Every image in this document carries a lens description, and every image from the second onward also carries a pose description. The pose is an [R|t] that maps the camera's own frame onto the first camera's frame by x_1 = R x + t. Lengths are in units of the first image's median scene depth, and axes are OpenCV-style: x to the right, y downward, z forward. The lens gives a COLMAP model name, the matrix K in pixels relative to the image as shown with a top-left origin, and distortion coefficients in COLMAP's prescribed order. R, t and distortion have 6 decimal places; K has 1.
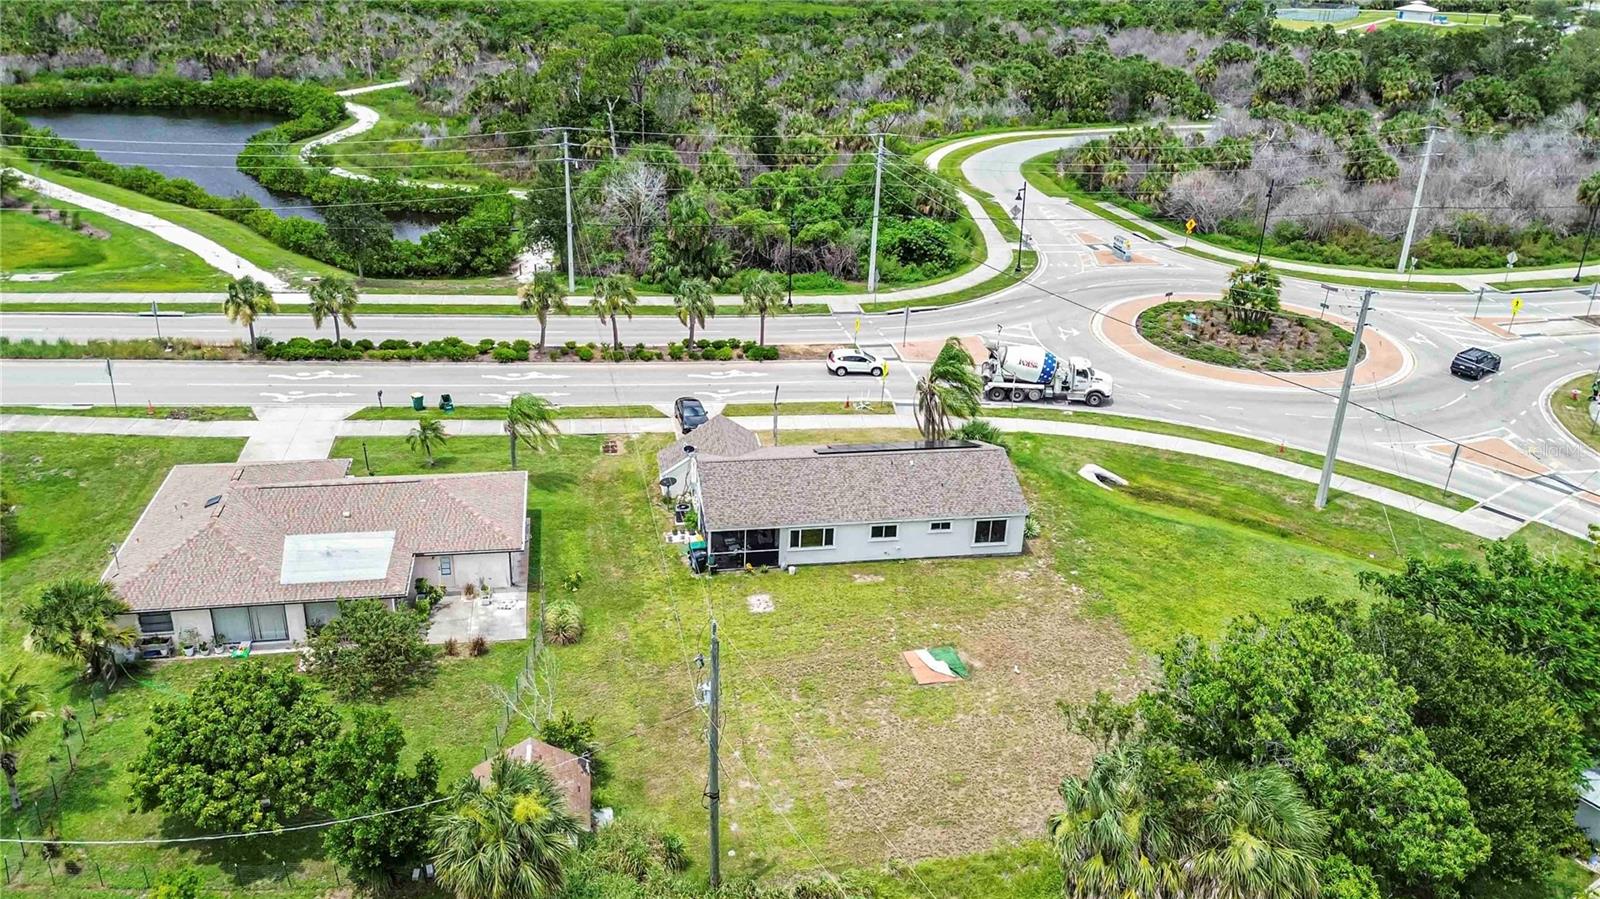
lens RADIAL K [[1225.7, 0, 794.2], [0, 1225.7, 449.1], [0, 0, 1]] dist [0.065614, -0.066744]
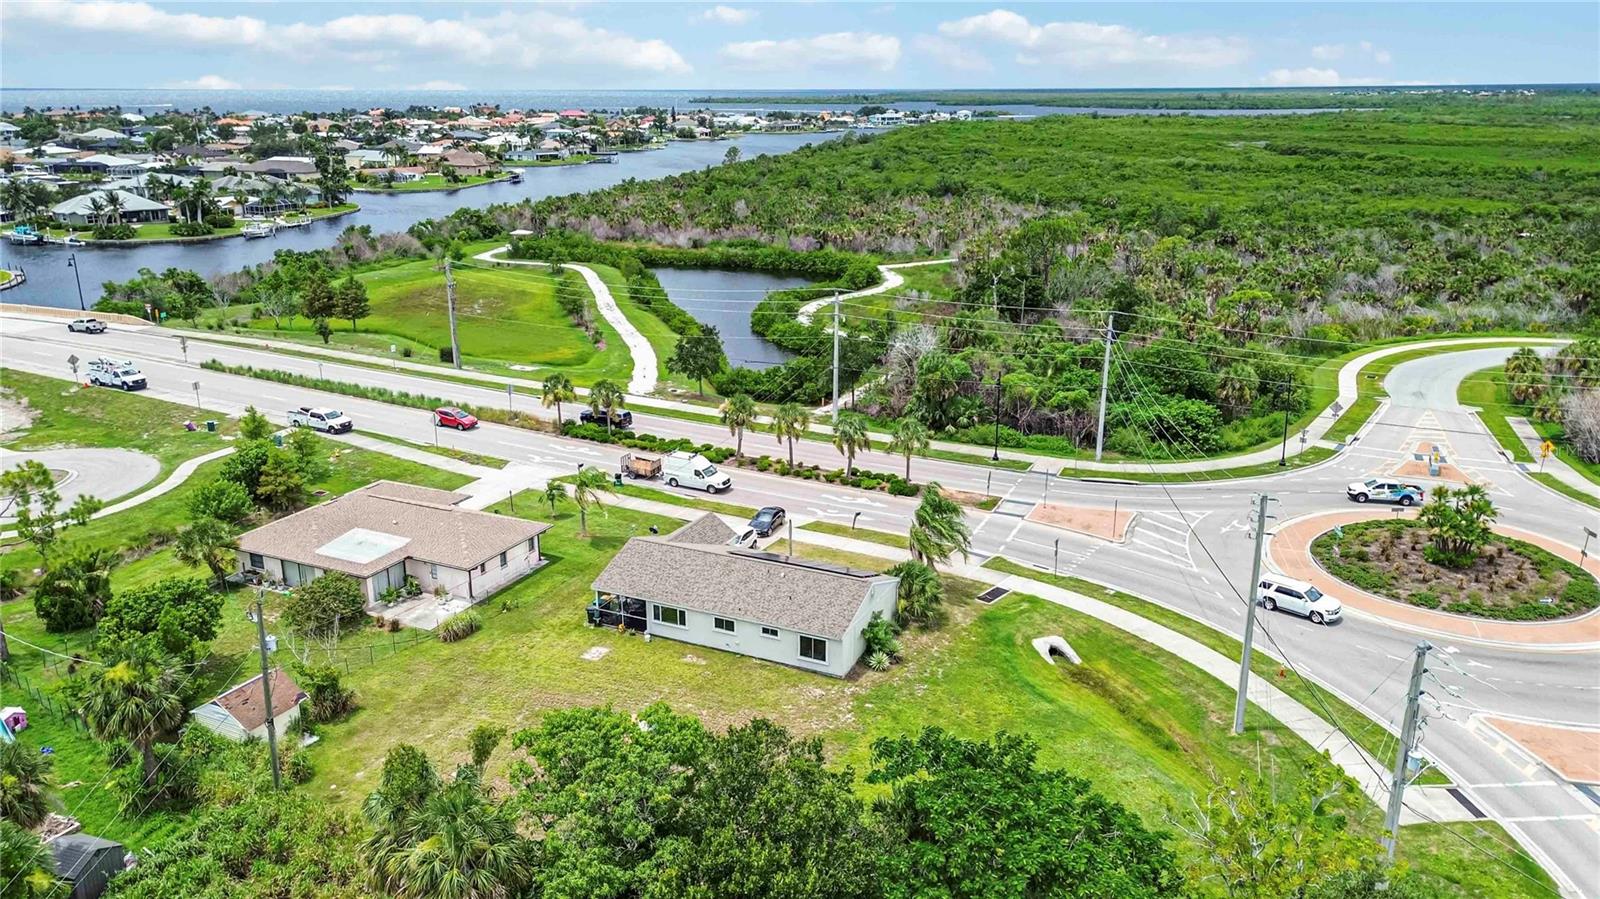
lens RADIAL K [[1149.2, 0, 804.0], [0, 1149.2, 435.0], [0, 0, 1]] dist [0.033597, -0.009516]
pose [[0.820035, 0.129728, -0.557417, 0.699495], [-0.208910, 0.974615, -0.080512, -0.034104], [0.532822, 0.182472, 0.826320, 0.115491]]
